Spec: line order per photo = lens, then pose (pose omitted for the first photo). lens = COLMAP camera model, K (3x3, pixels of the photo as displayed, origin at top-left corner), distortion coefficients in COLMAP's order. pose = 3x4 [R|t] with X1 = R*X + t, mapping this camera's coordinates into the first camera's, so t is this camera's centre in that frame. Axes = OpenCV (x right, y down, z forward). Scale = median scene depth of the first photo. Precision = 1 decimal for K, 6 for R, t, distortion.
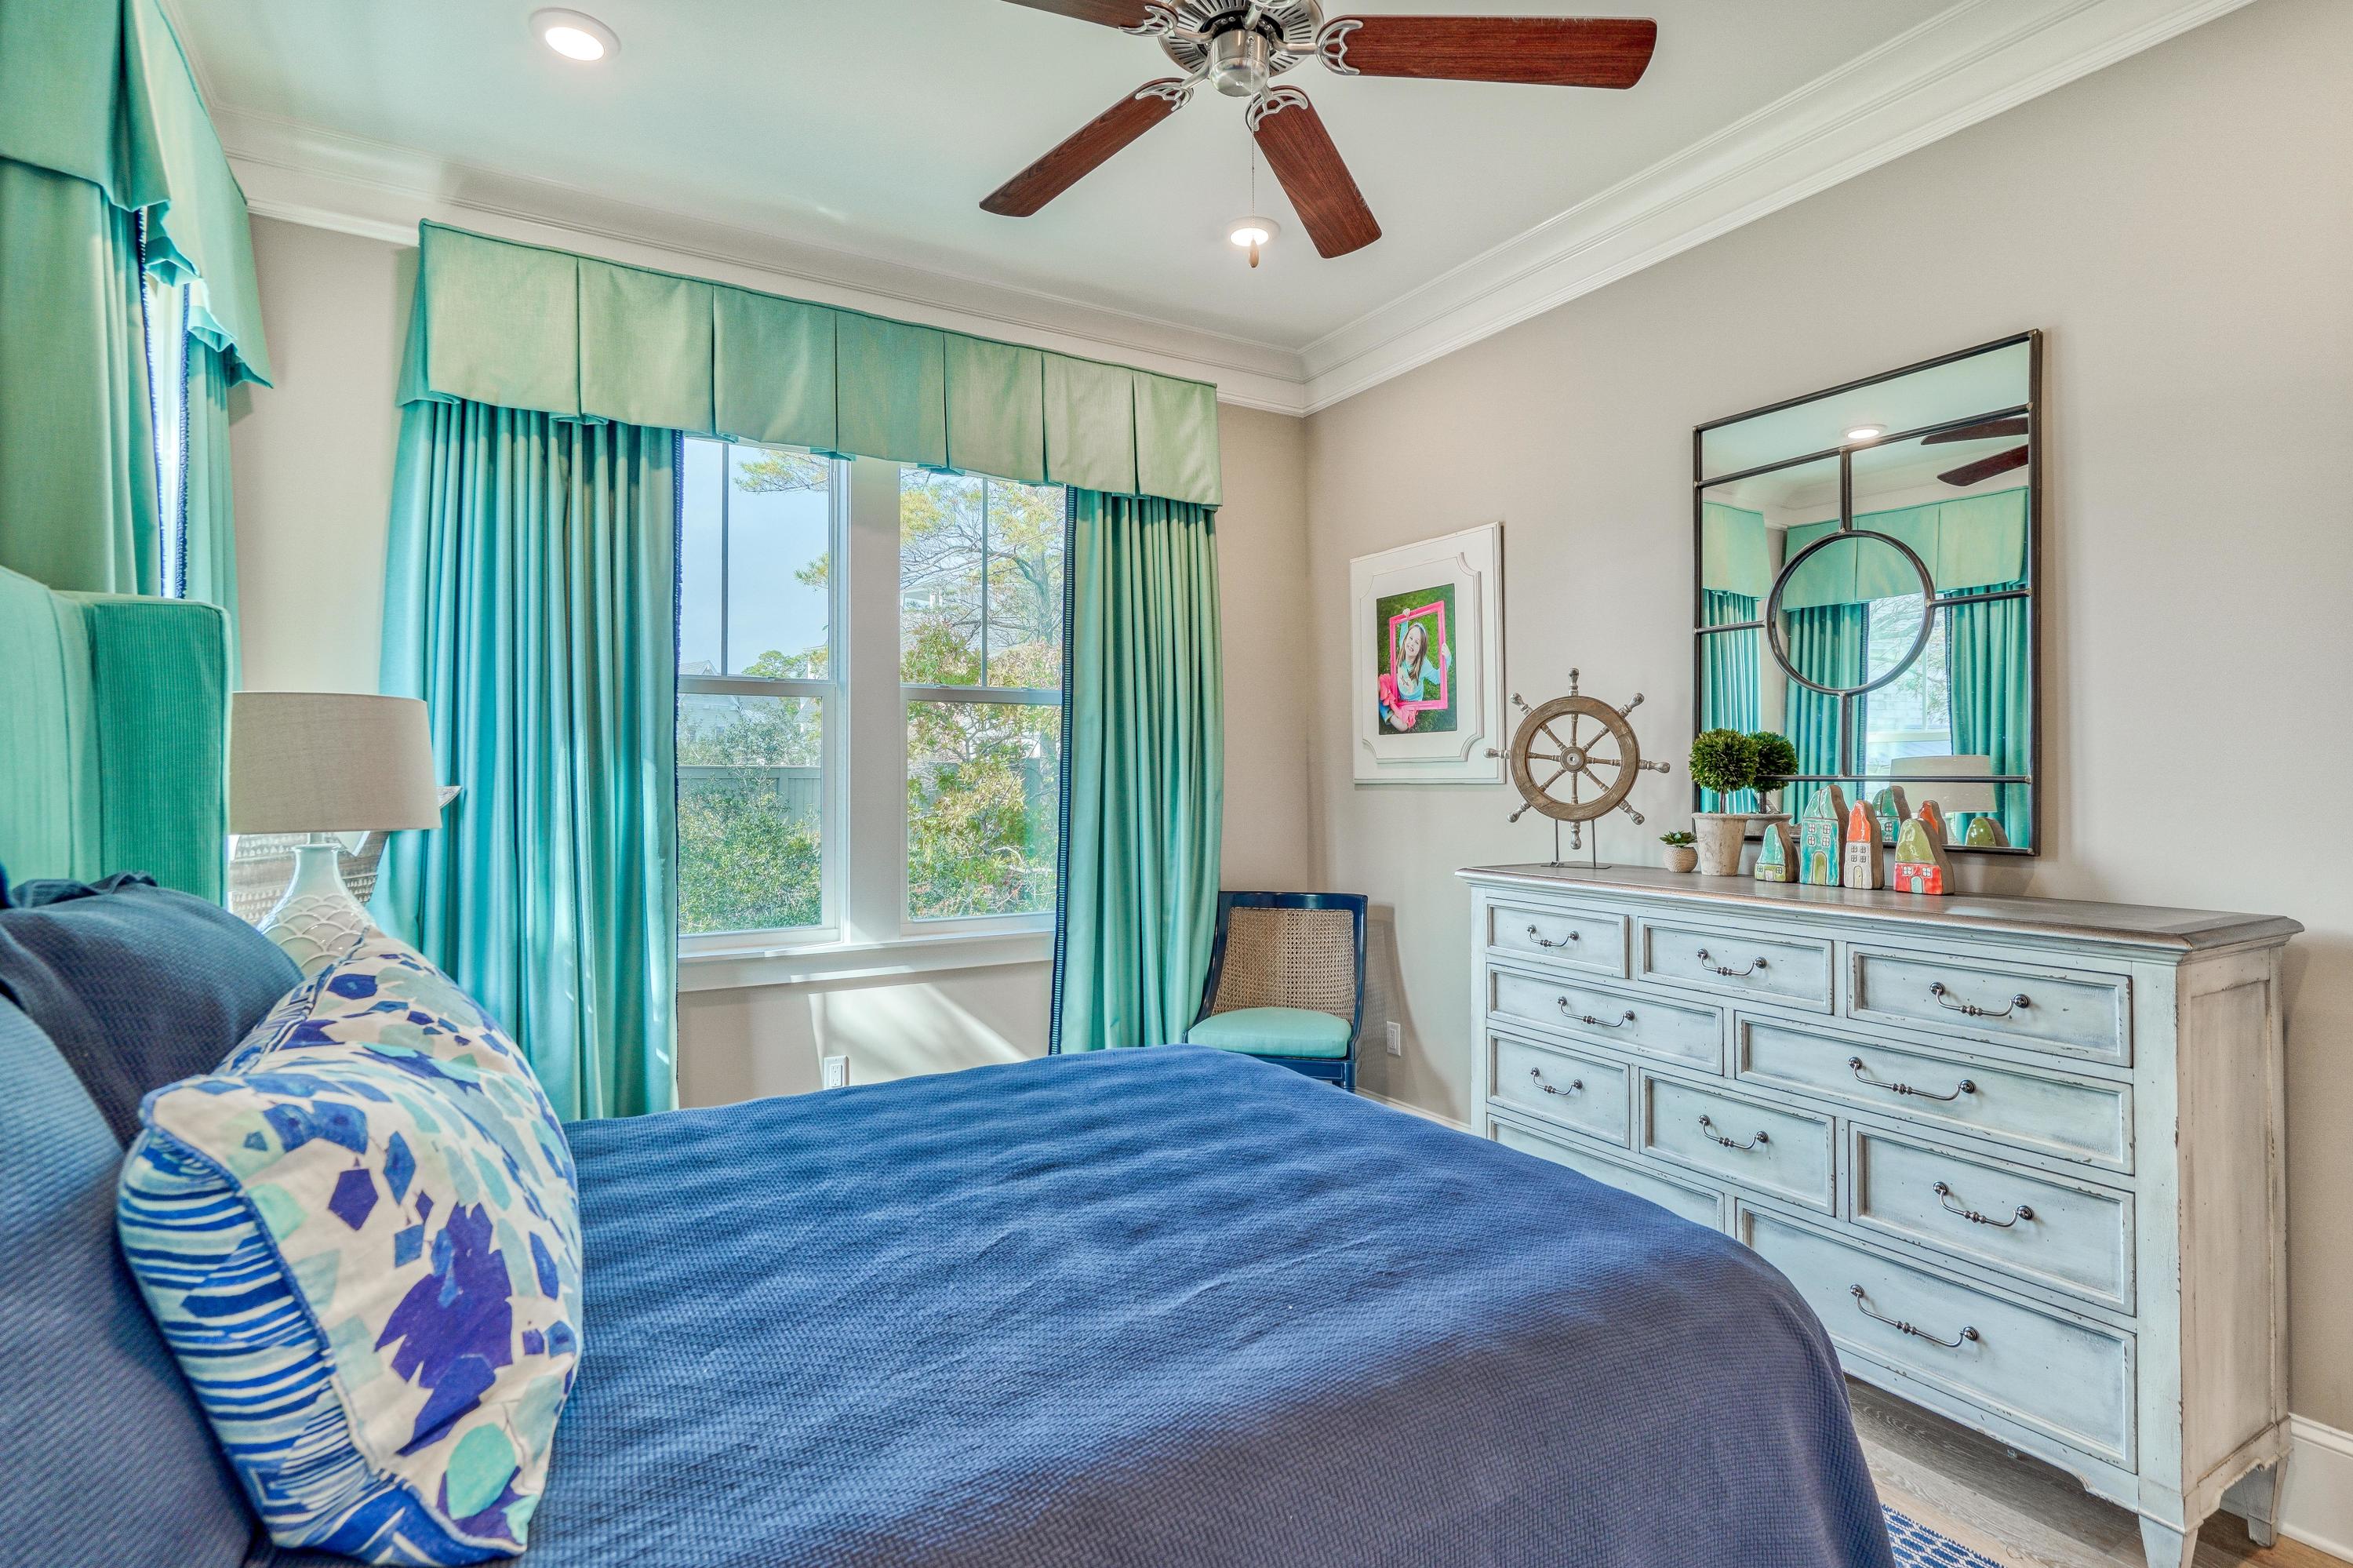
lens RADIAL K [[1139.7, 0, 1178.8], [0, 1139.7, 777.5], [0, 0, 1]] dist [-0.005271, 0.000906]
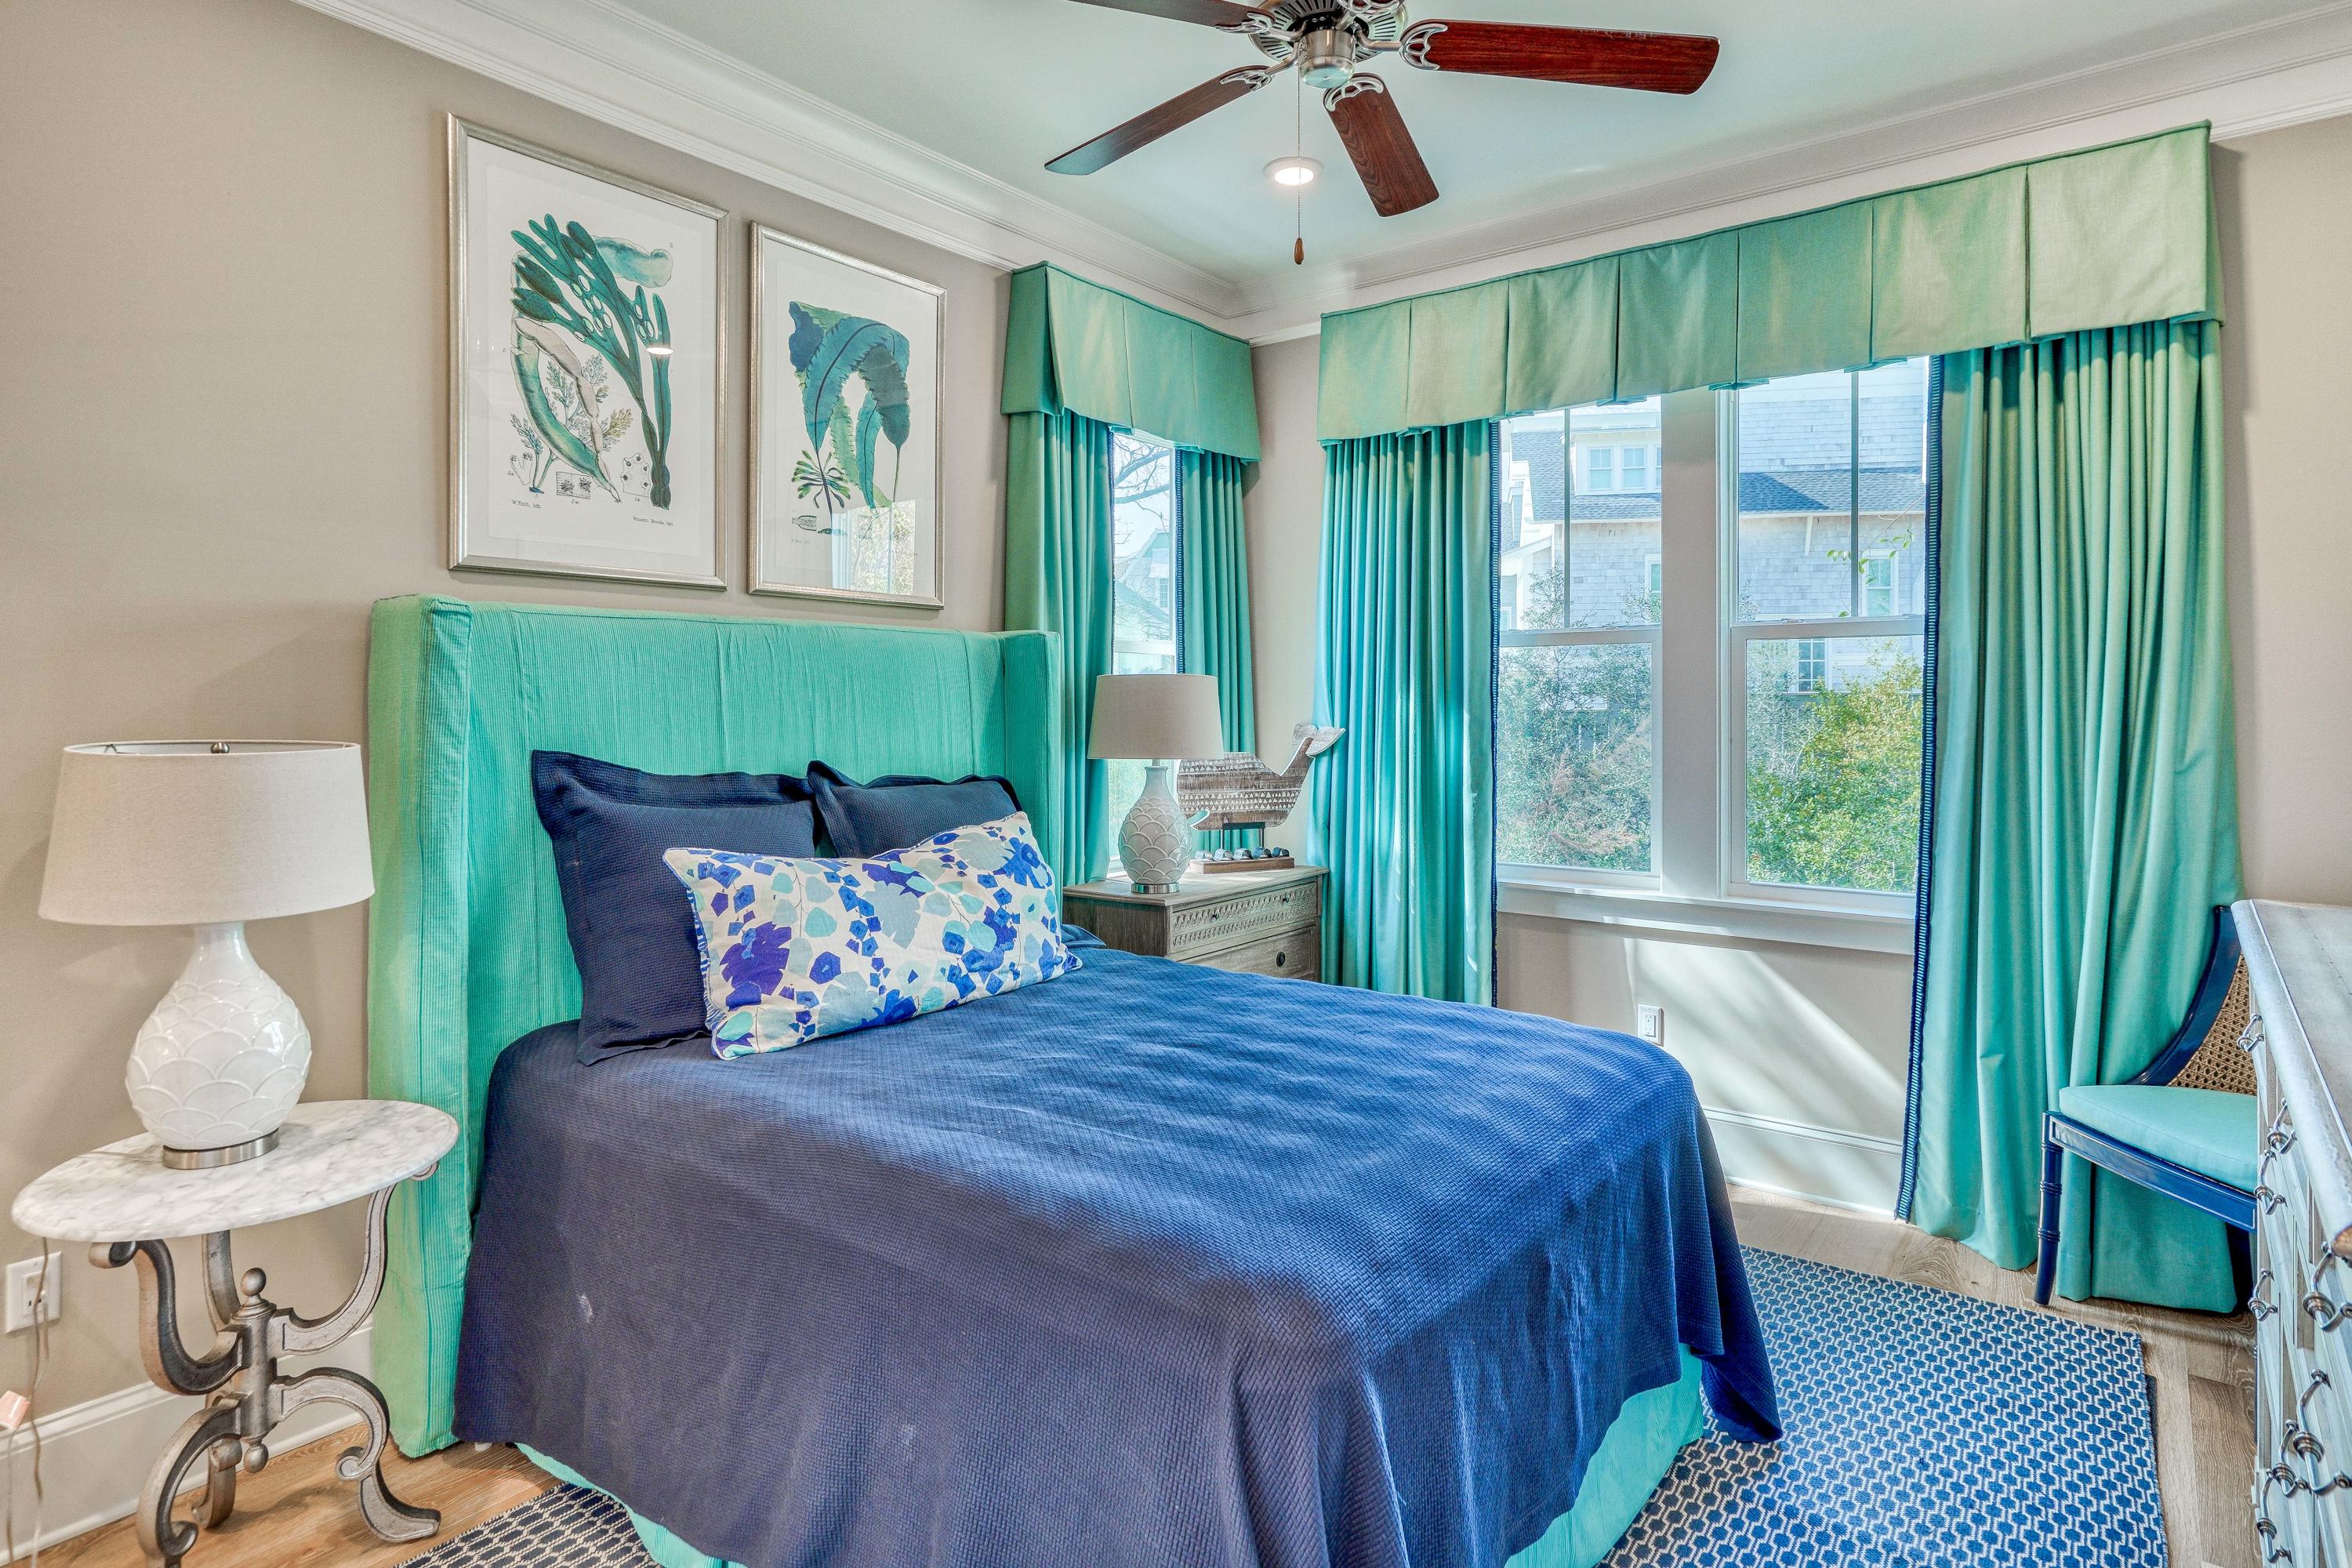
lens RADIAL K [[1269.1, 0, 1198.9], [0, 1269.1, 717.9], [0, 0, 1]] dist [0.002909, 0.000566]
pose [[0.383189, 0.012458, -0.923586, 0.629072], [0.001431, 0.999900, 0.014081, -0.023478], [0.923669, -0.006717, 0.383133, 0.245478]]
